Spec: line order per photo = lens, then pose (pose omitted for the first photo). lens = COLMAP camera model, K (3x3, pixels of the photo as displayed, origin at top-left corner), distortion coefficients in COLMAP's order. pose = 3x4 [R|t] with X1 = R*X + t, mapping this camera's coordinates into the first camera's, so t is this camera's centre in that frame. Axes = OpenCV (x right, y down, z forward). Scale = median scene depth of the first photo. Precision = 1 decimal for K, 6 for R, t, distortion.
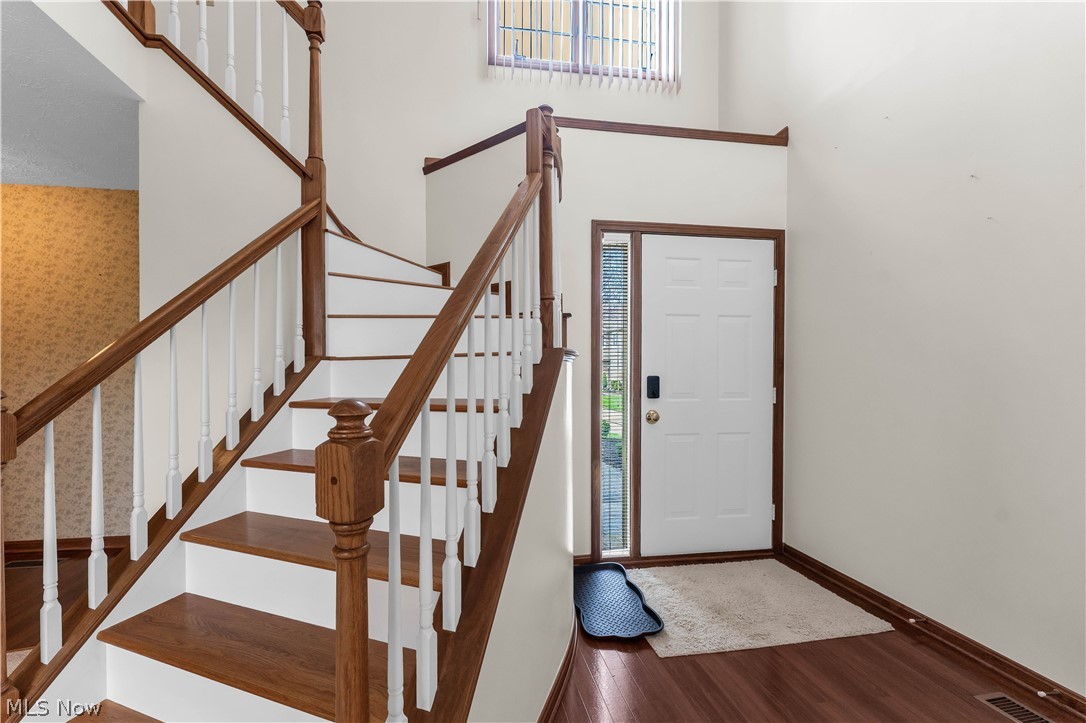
lens RADIAL K [[449.2, 0, 513.9], [0, 449.2, 381.6], [0, 0, 1]] dist [-0.002967, -0.000184]
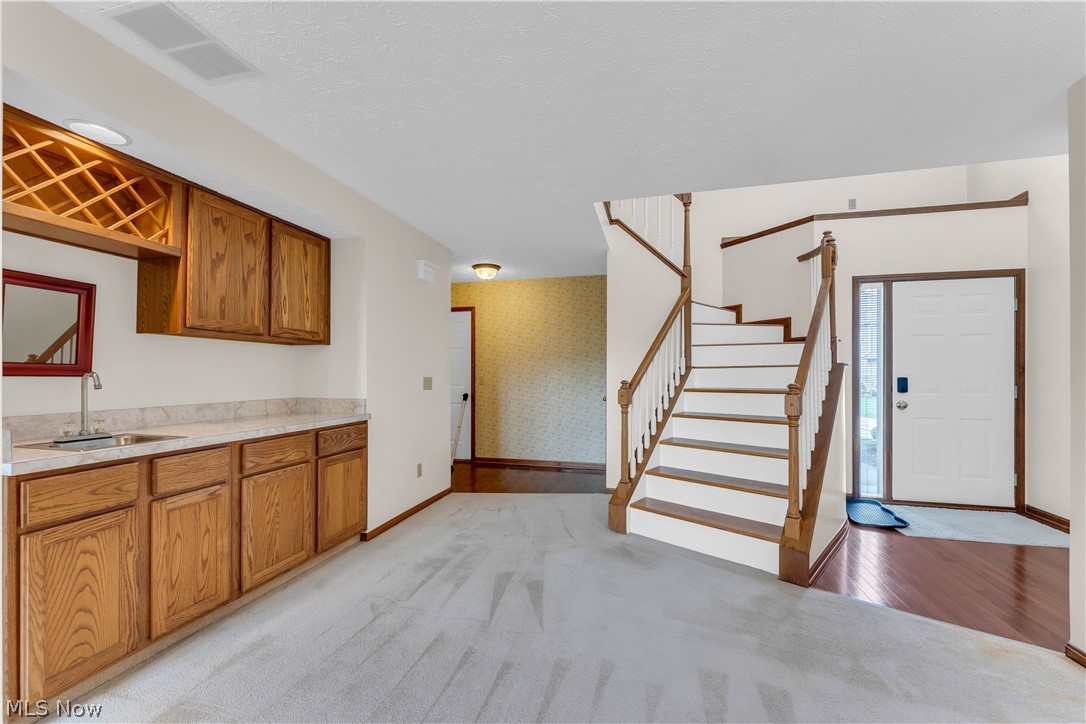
lens RADIAL K [[442.2, 0, 535.7], [0, 442.2, 372.0], [0, 0, 1]] dist [0.000997, -0.000074]
pose [[0.921328, 0.000859, -0.388785, -0.236201], [-0.004738, 0.999948, -0.009020, -0.011416], [0.388757, 0.010153, 0.921285, -0.812467]]
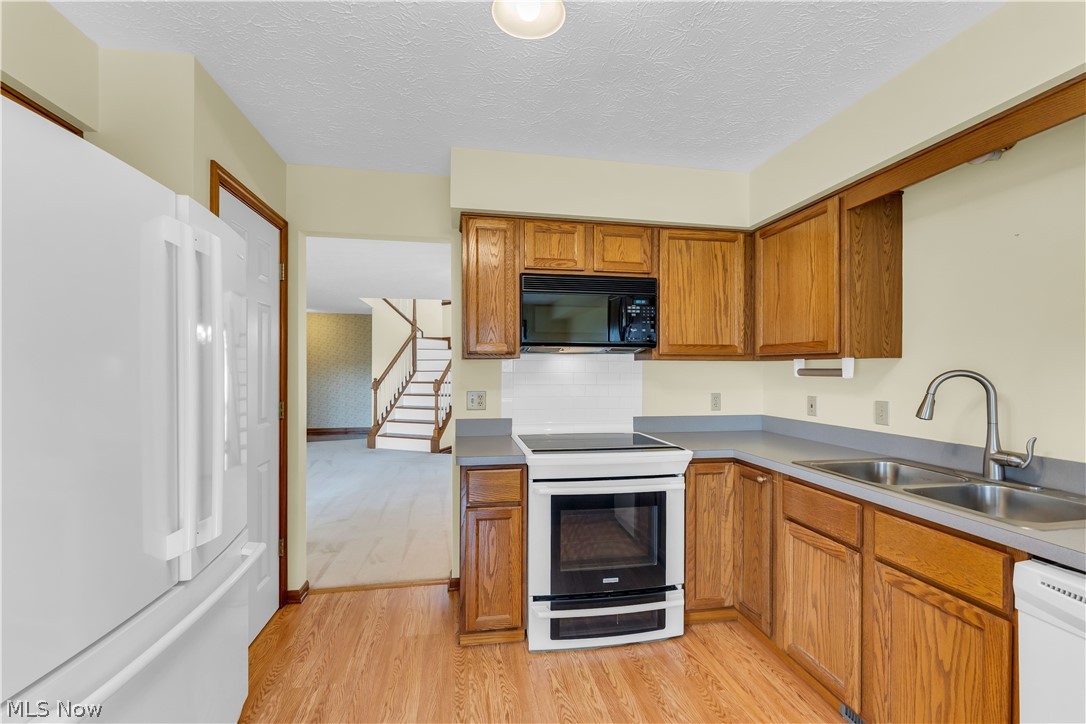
lens RADIAL K [[442.2, 0, 536.1], [0, 442.2, 366.6], [0, 0, 1]] dist [0.000997, -0.000074]
pose [[0.999488, 0.002885, 0.031851, 0.381200], [-0.002561, 0.999945, -0.010208, -0.044049], [-0.031879, 0.010122, 0.999440, -2.236575]]
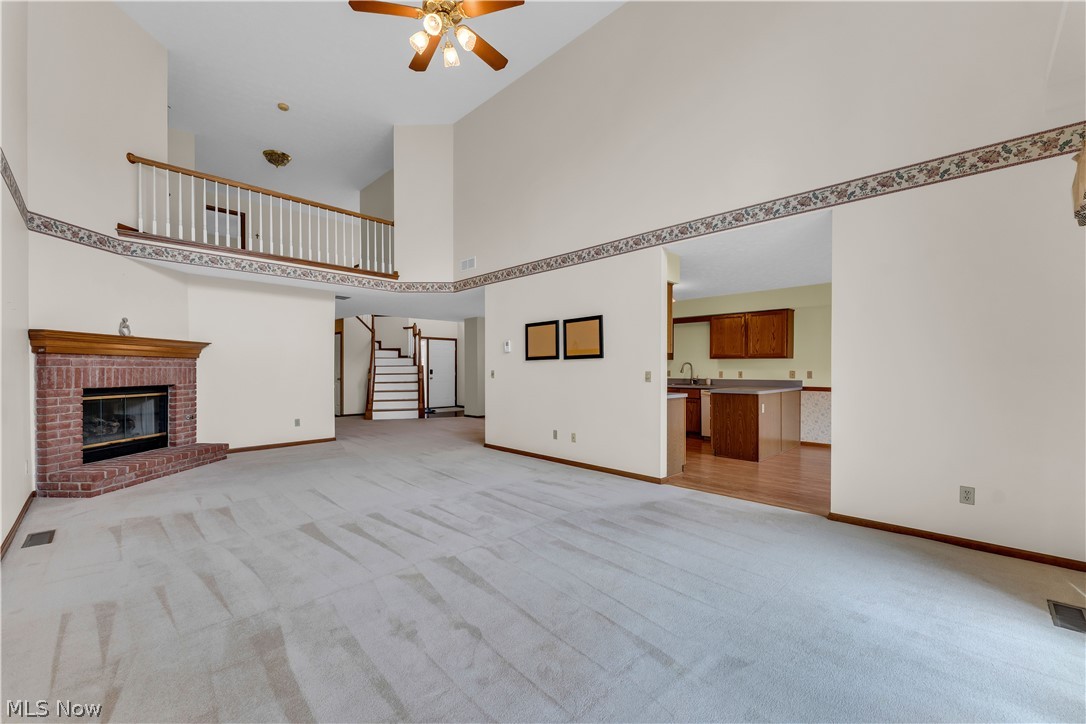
lens RADIAL K [[442.2, 0, 544.7], [0, 442.2, 371.5], [0, 0, 1]] dist [0.000997, -0.000074]
pose [[0.791800, -0.003360, 0.610771, -1.592747], [0.004201, 0.999991, 0.000056, 0.013671], [-0.610766, 0.002522, 0.791807, -3.425538]]
